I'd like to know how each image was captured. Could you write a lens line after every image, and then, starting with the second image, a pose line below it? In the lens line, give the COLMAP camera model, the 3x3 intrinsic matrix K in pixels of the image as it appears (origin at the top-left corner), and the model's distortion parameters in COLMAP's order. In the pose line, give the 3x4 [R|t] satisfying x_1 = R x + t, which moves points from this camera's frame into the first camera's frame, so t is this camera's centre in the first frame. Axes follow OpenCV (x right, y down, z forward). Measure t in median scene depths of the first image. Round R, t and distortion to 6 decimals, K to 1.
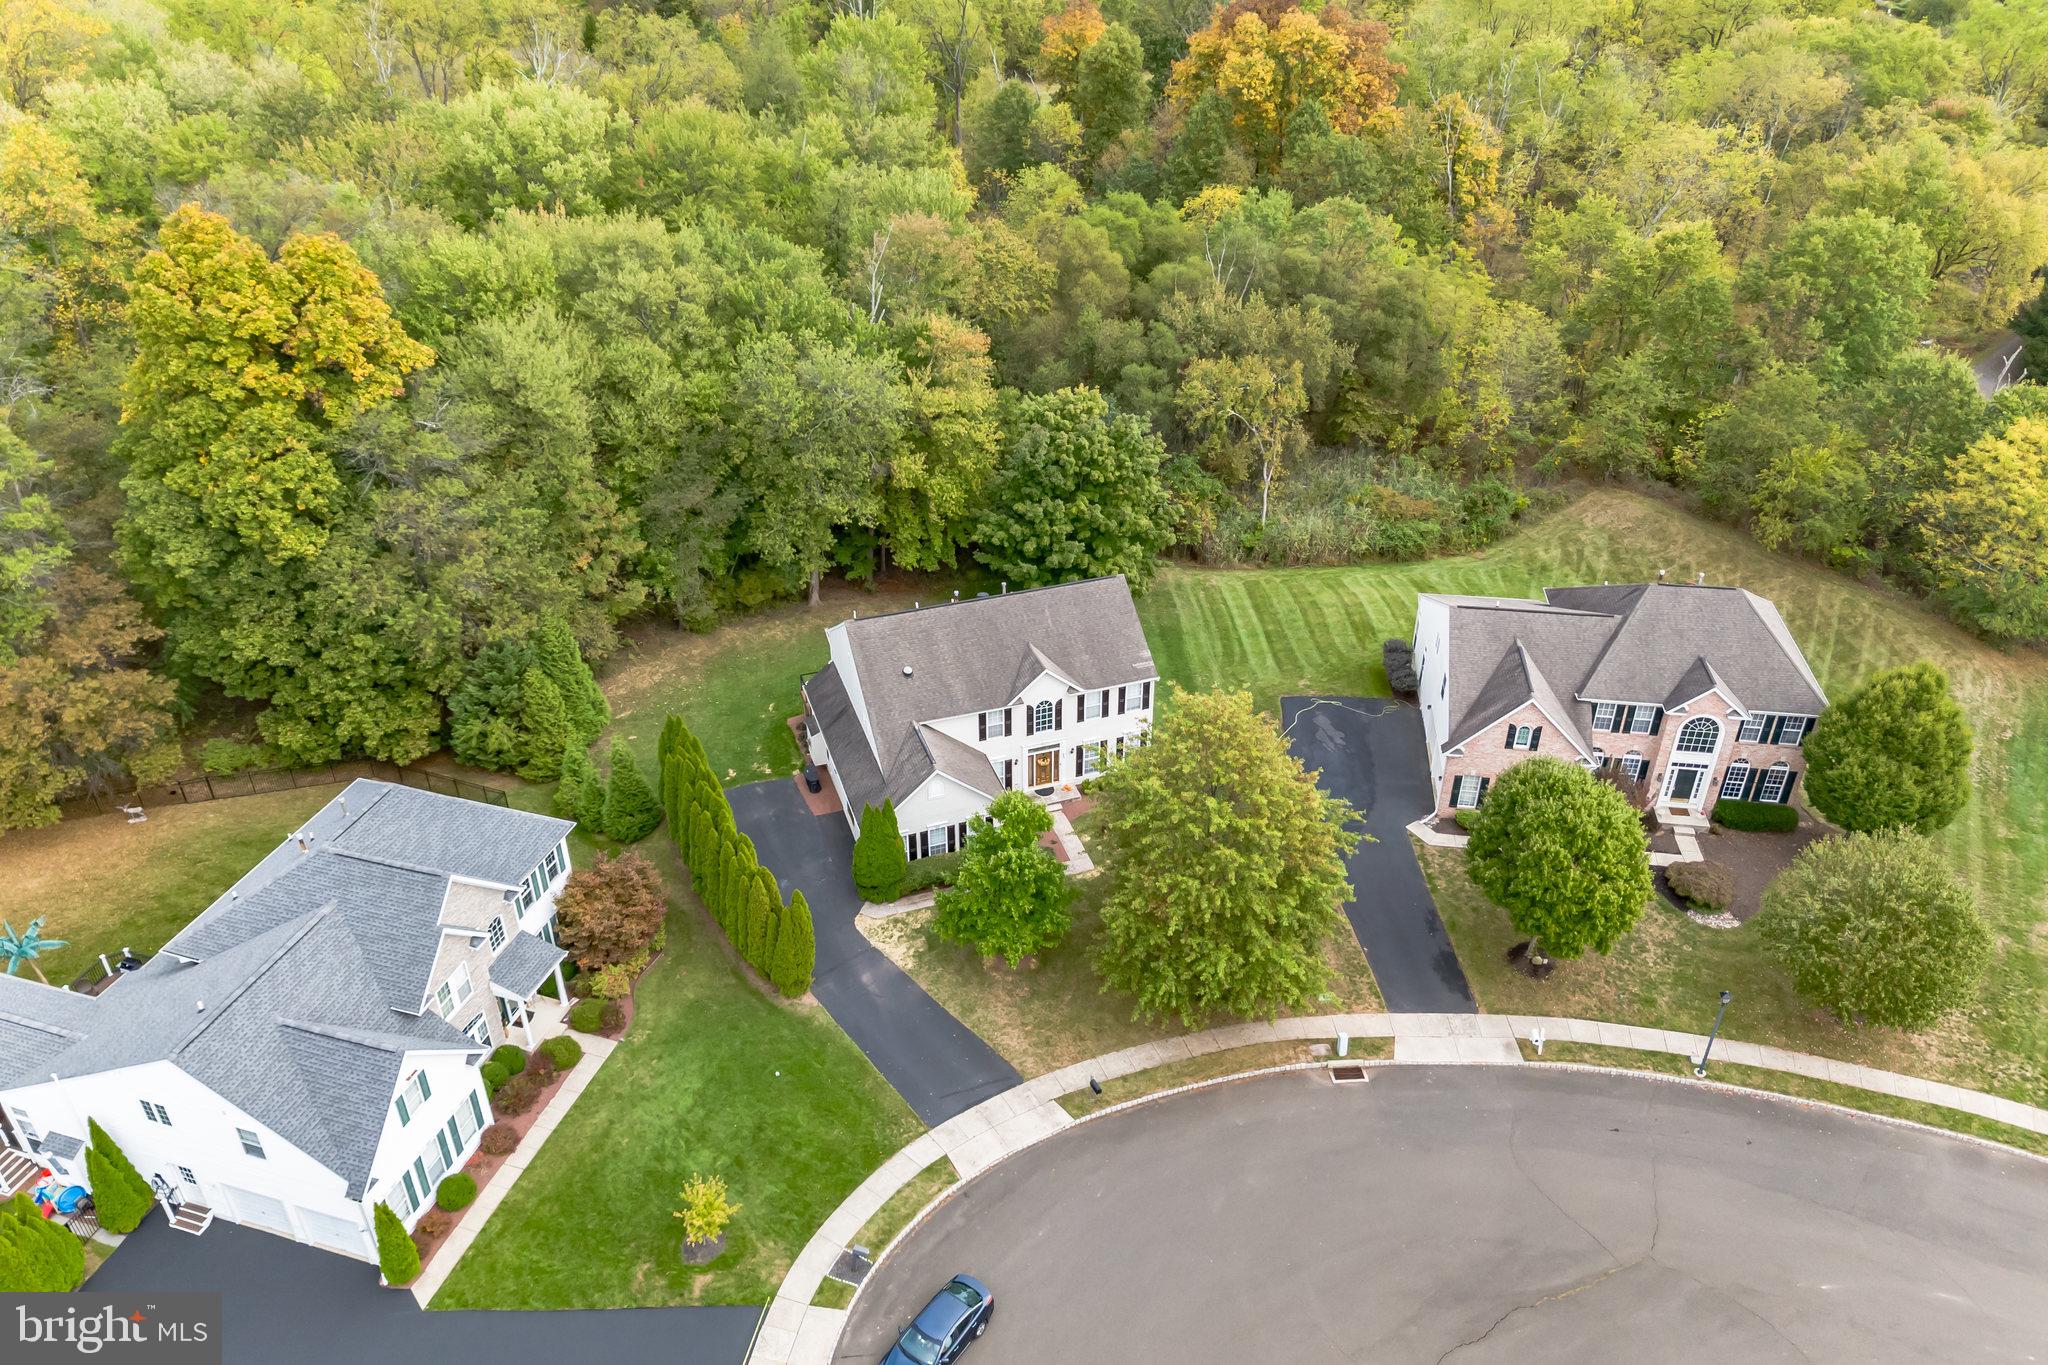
lens RADIAL K [[1508.0, 0, 1027.0], [0, 1508.0, 674.9], [0, 0, 1]] dist [0.065026, -0.058963]
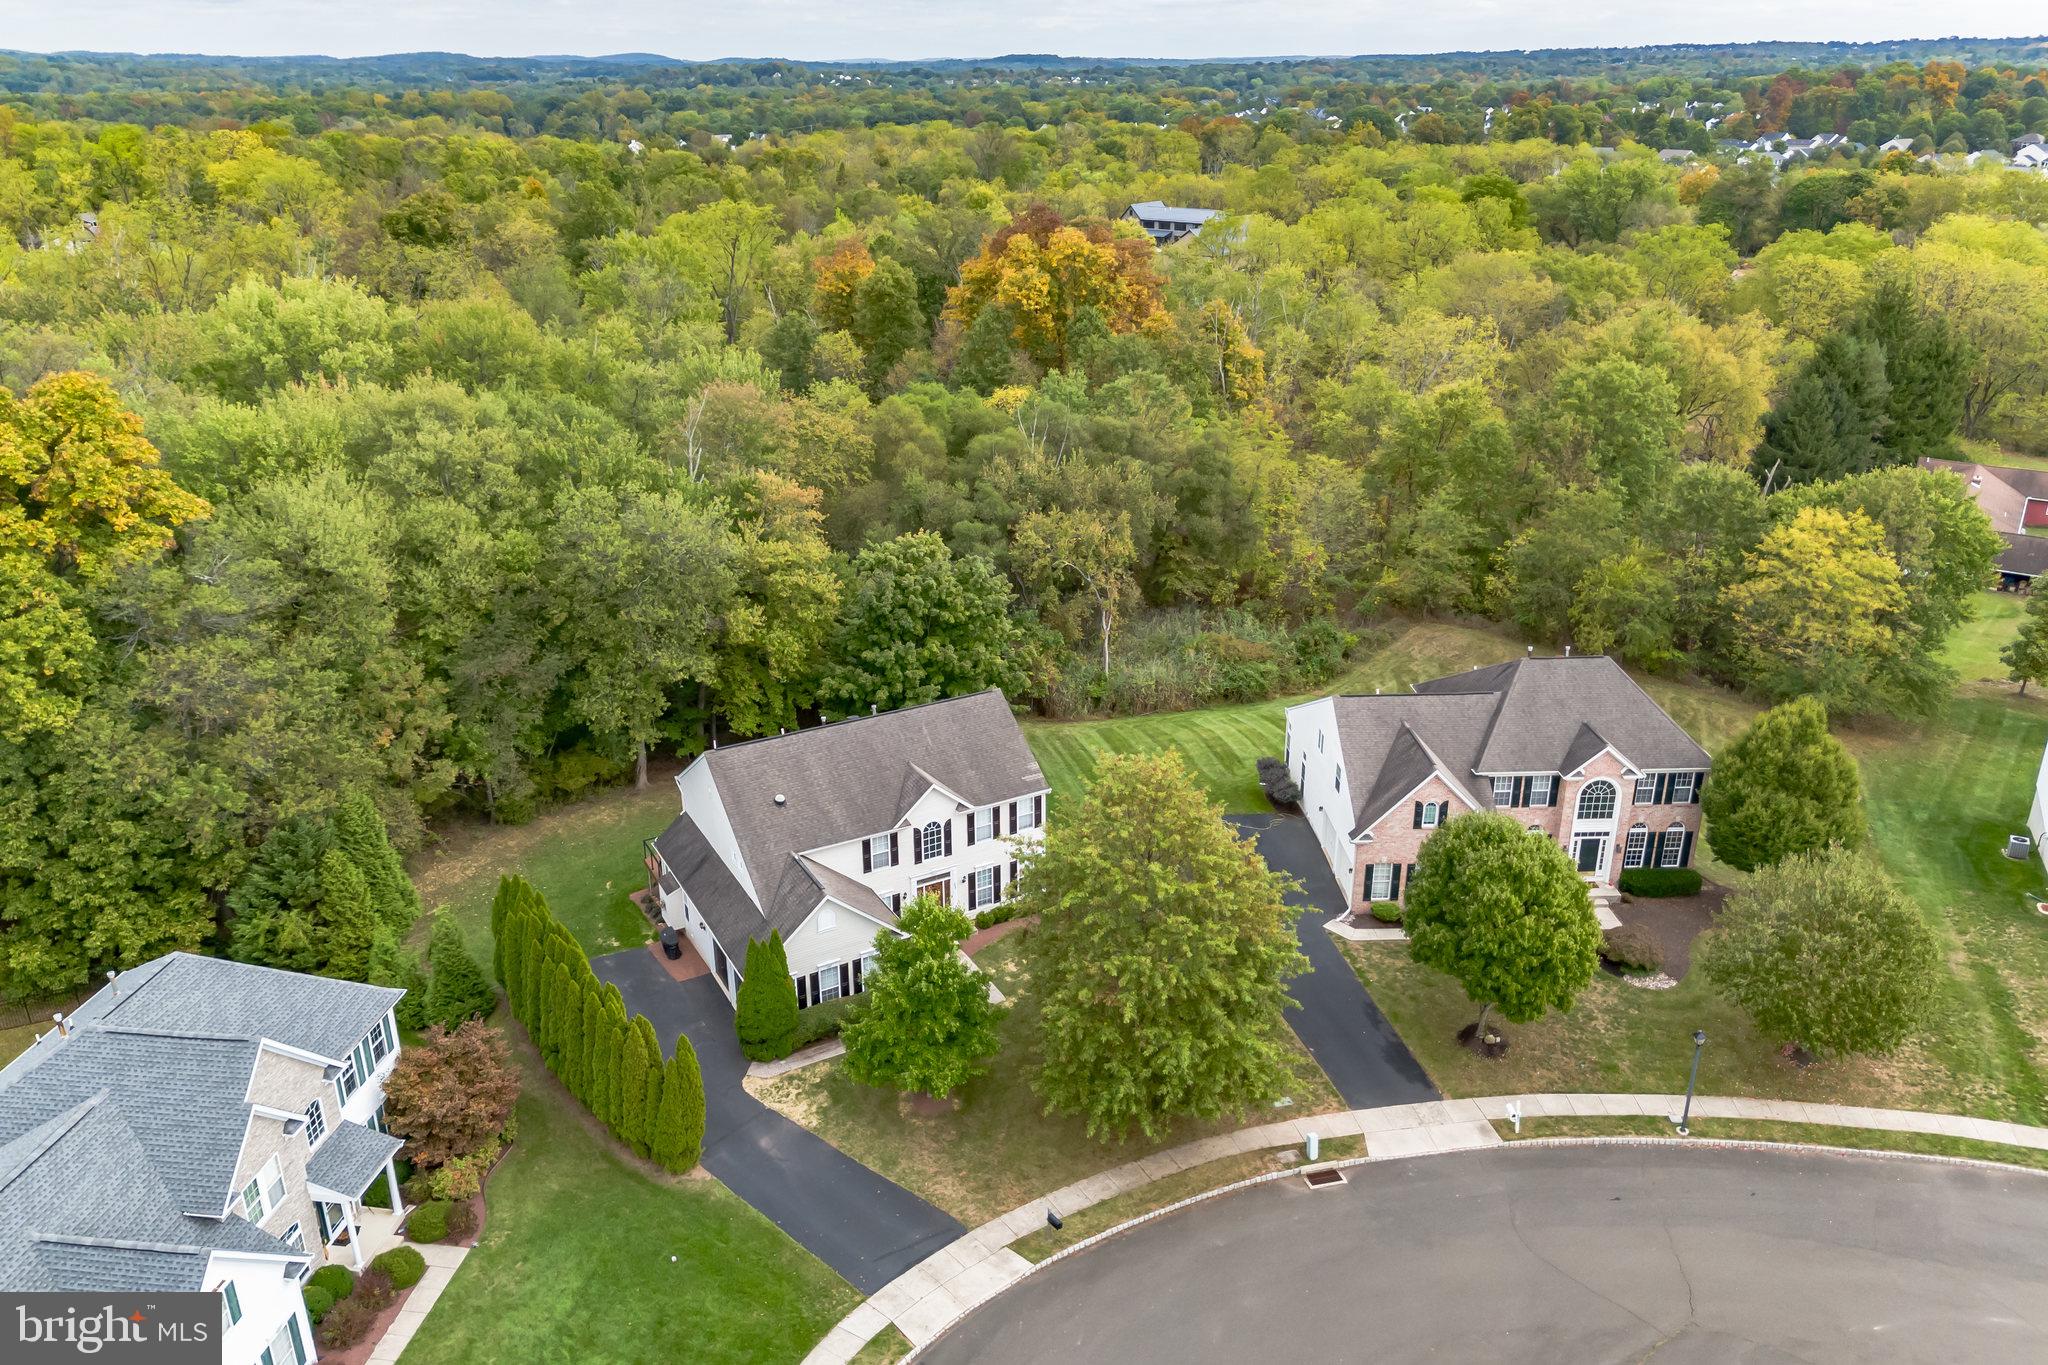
lens RADIAL K [[1508.0, 0, 1027.0], [0, 1508.0, 674.9], [0, 0, 1]] dist [0.065026, -0.058963]
pose [[0.984884, -0.069842, 0.158513, -0.068792], [0.098216, 0.978951, -0.178908, 0.096715], [-0.142681, 0.191772, 0.971013, 0.082051]]
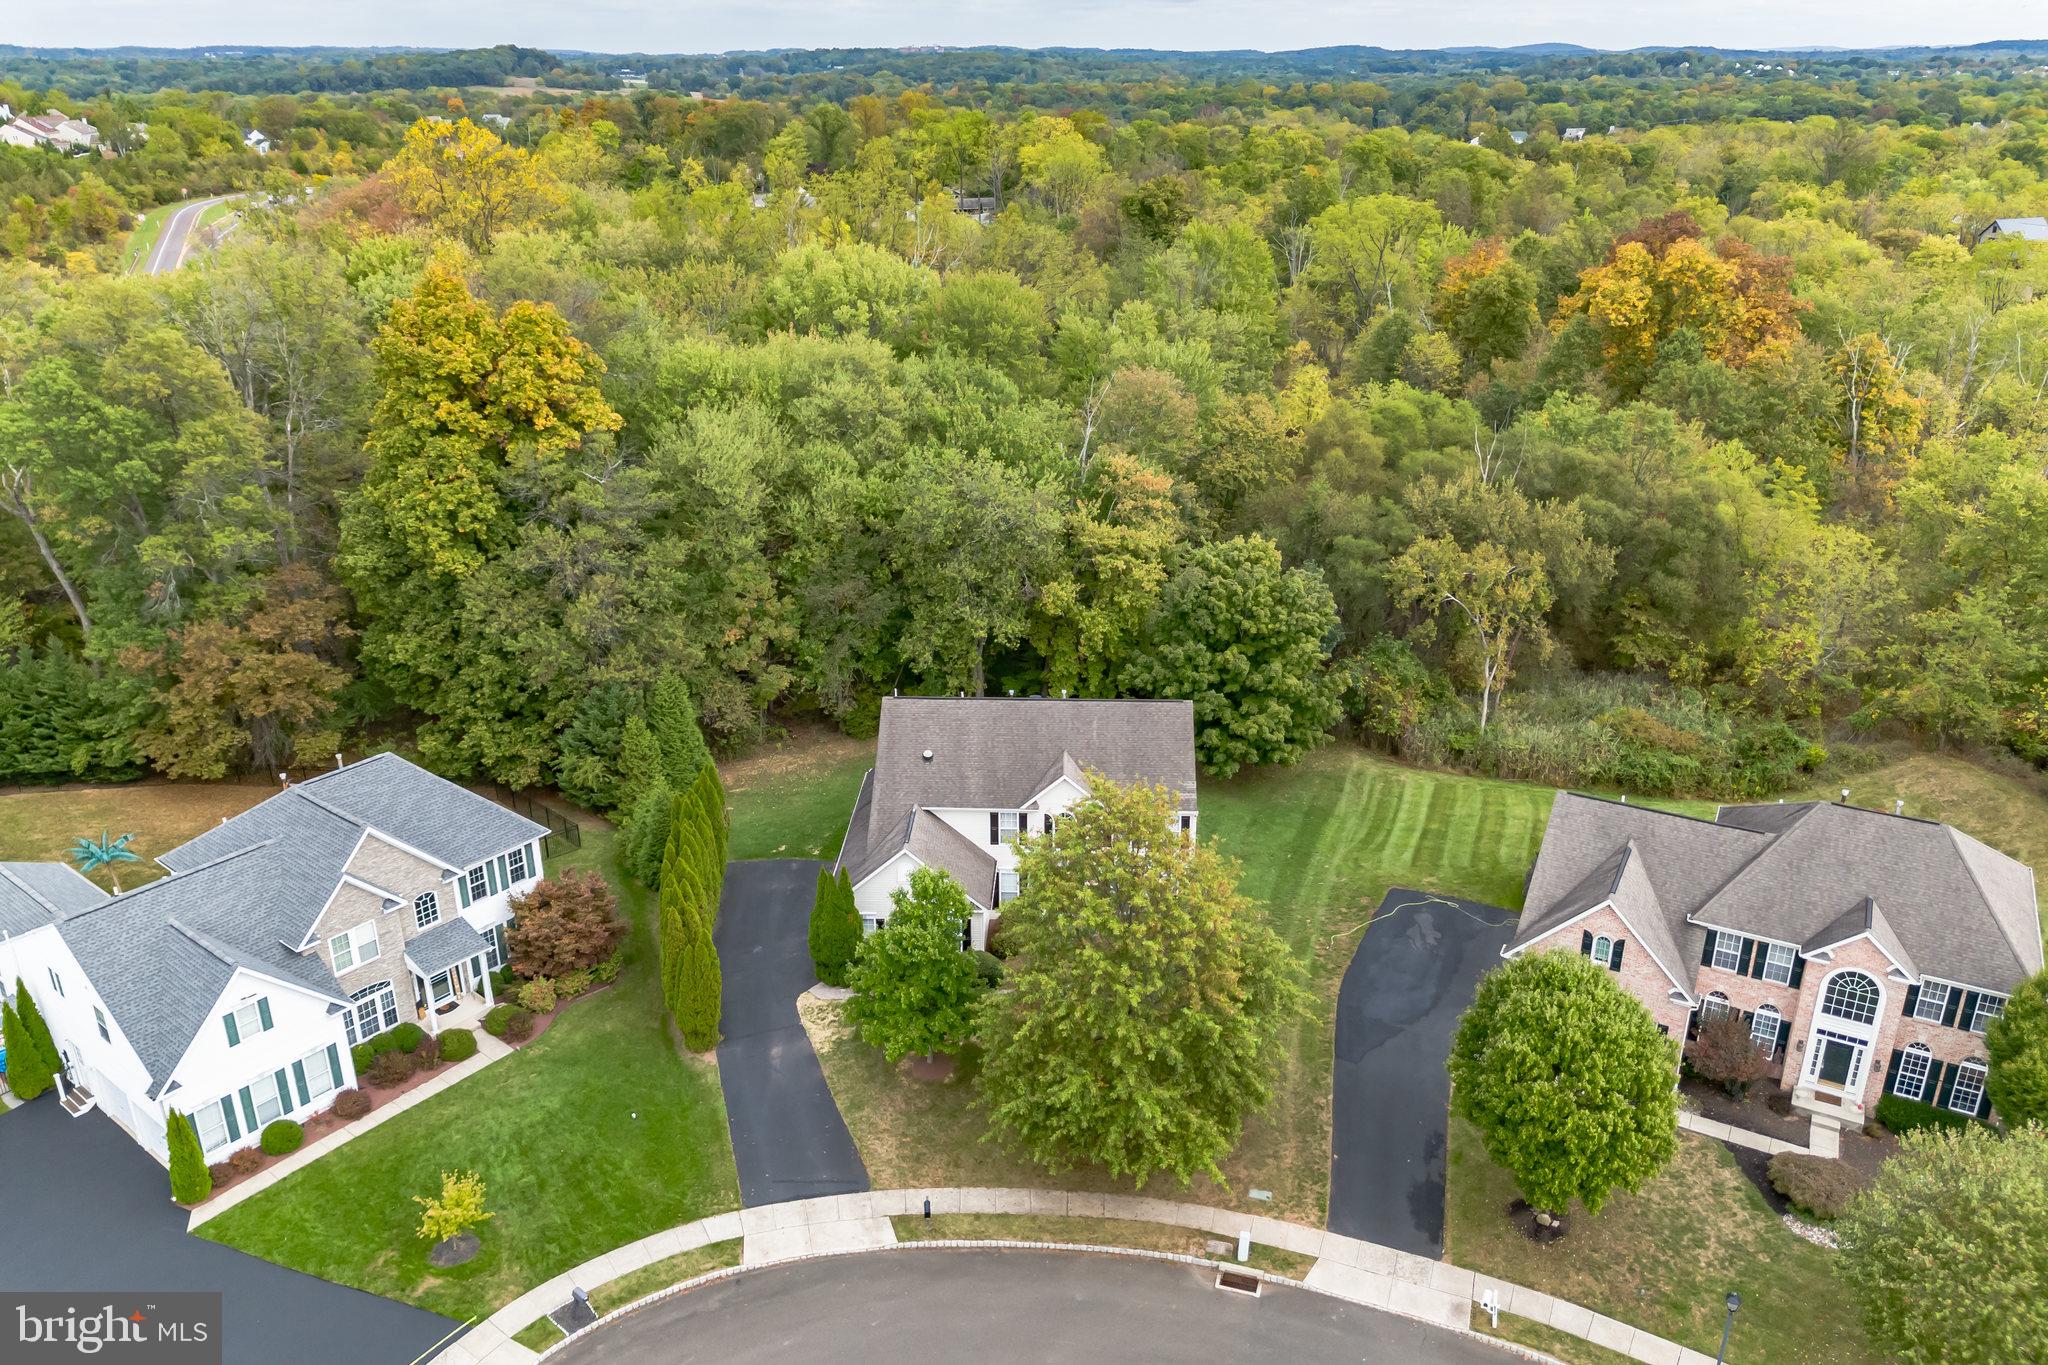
lens RADIAL K [[1508.0, 0, 1027.0], [0, 1508.0, 674.9], [0, 0, 1]] dist [0.065026, -0.058963]
pose [[0.933147, 0.133440, -0.333812, 0.279815], [-0.192309, 0.969817, -0.149905, 0.075809], [0.303733, 0.204079, 0.930644, 0.115650]]
